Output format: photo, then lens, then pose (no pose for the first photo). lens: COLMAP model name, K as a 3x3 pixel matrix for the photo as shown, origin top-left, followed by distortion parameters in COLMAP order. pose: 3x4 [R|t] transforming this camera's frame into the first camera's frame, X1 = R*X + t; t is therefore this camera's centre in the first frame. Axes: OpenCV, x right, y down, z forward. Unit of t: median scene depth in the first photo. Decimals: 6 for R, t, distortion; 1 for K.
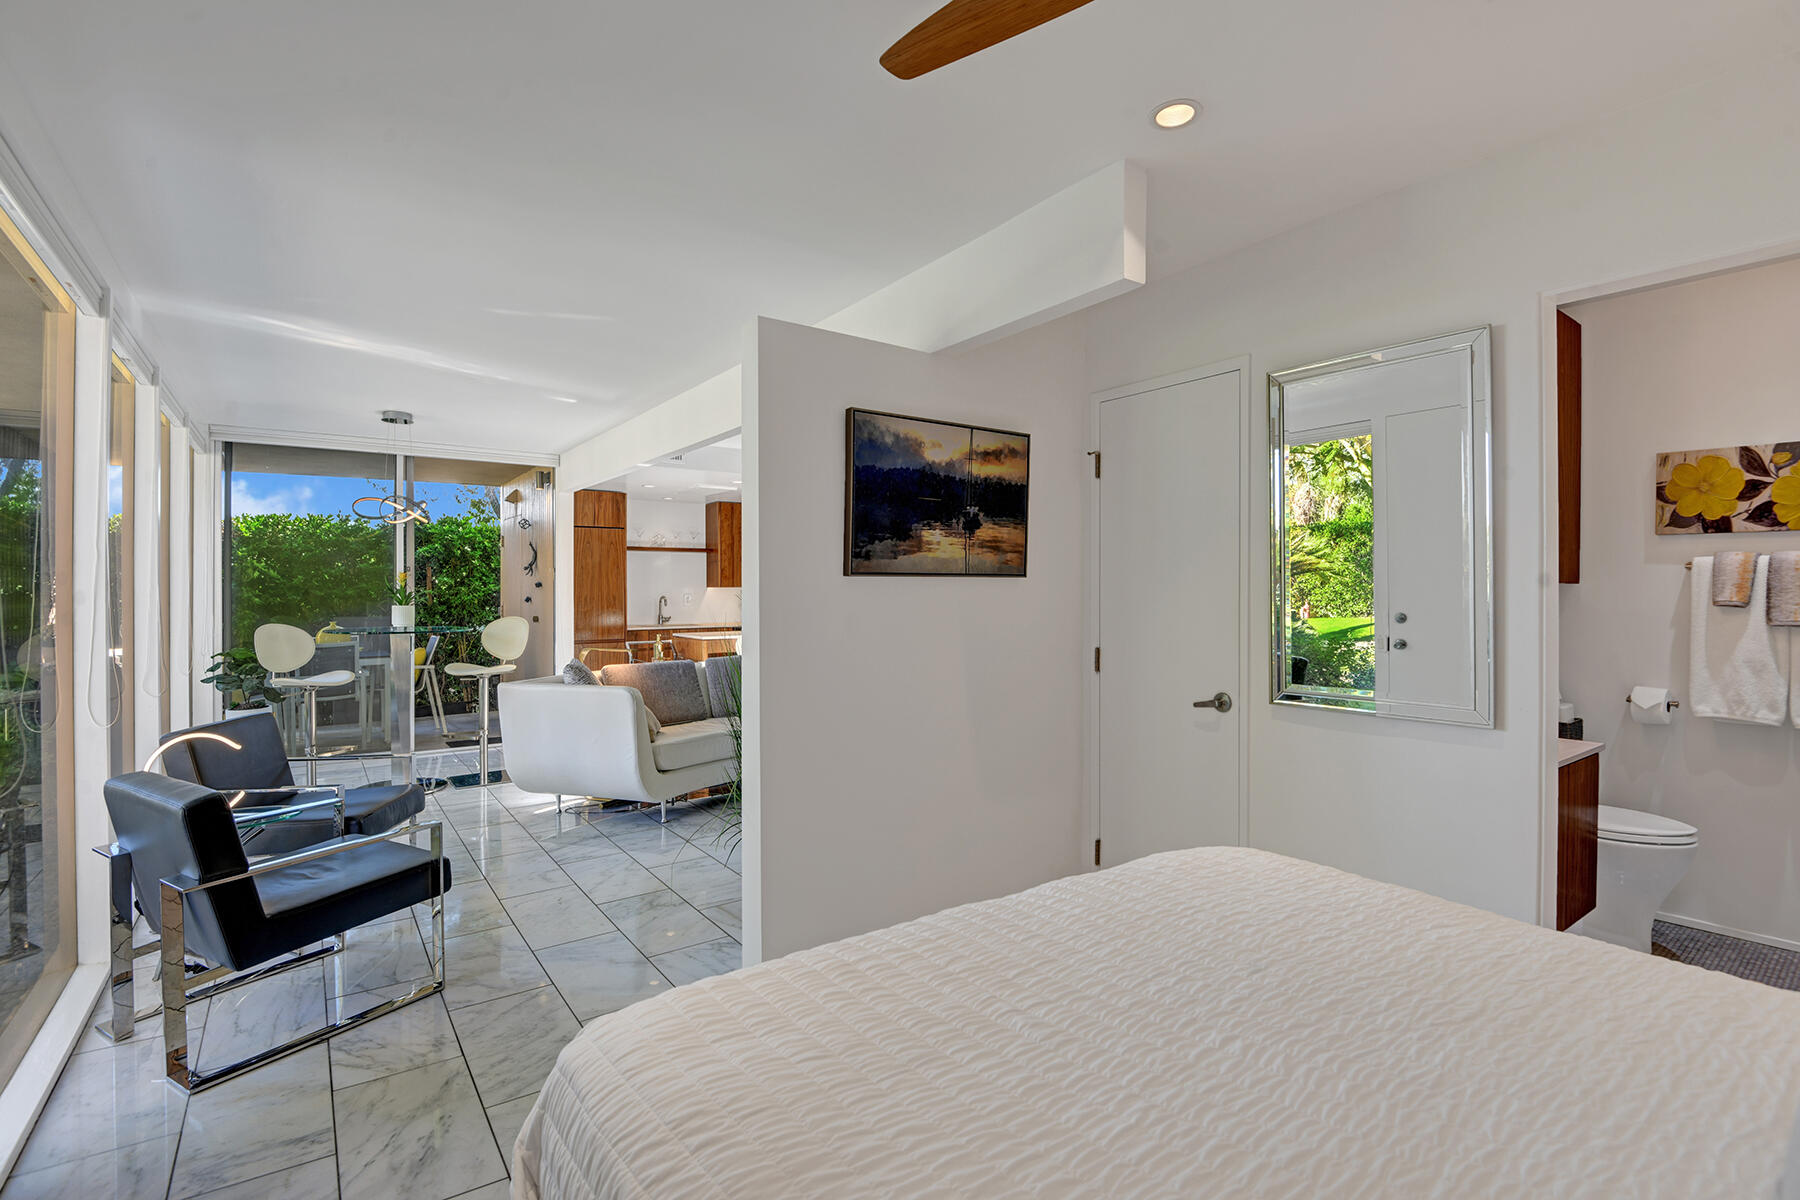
lens RADIAL K [[825.2, 0, 906.0], [0, 825.2, 589.8], [0, 0, 1]] dist [-0.050260, -0.000592]
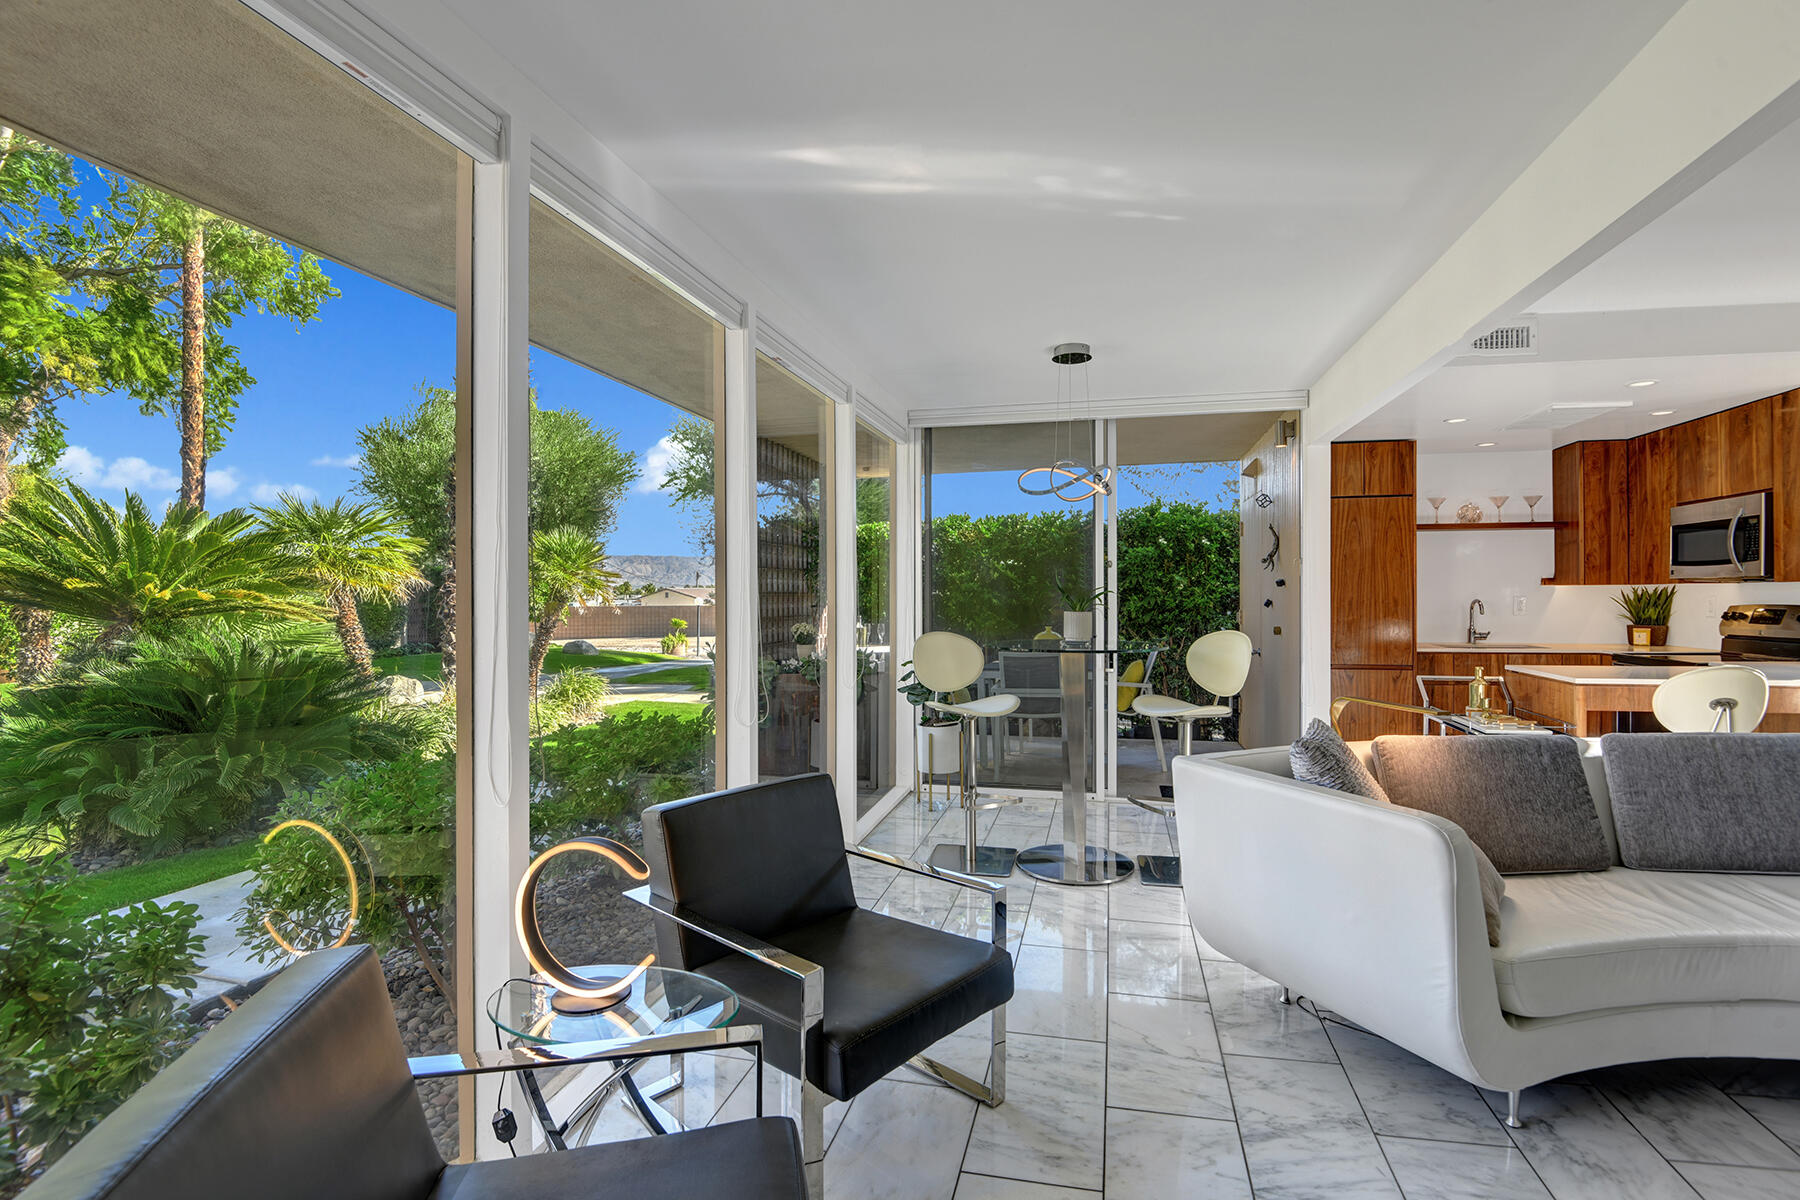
lens RADIAL K [[792.0, 0, 943.7], [0, 792.0, 598.3], [0, 0, 1]] dist [-0.034522, -0.002380]
pose [[0.651885, 0.004052, -0.758307, -0.118973], [0.002727, 0.999967, 0.007687, 0.001191], [0.758313, -0.007079, 0.651852, 0.323494]]
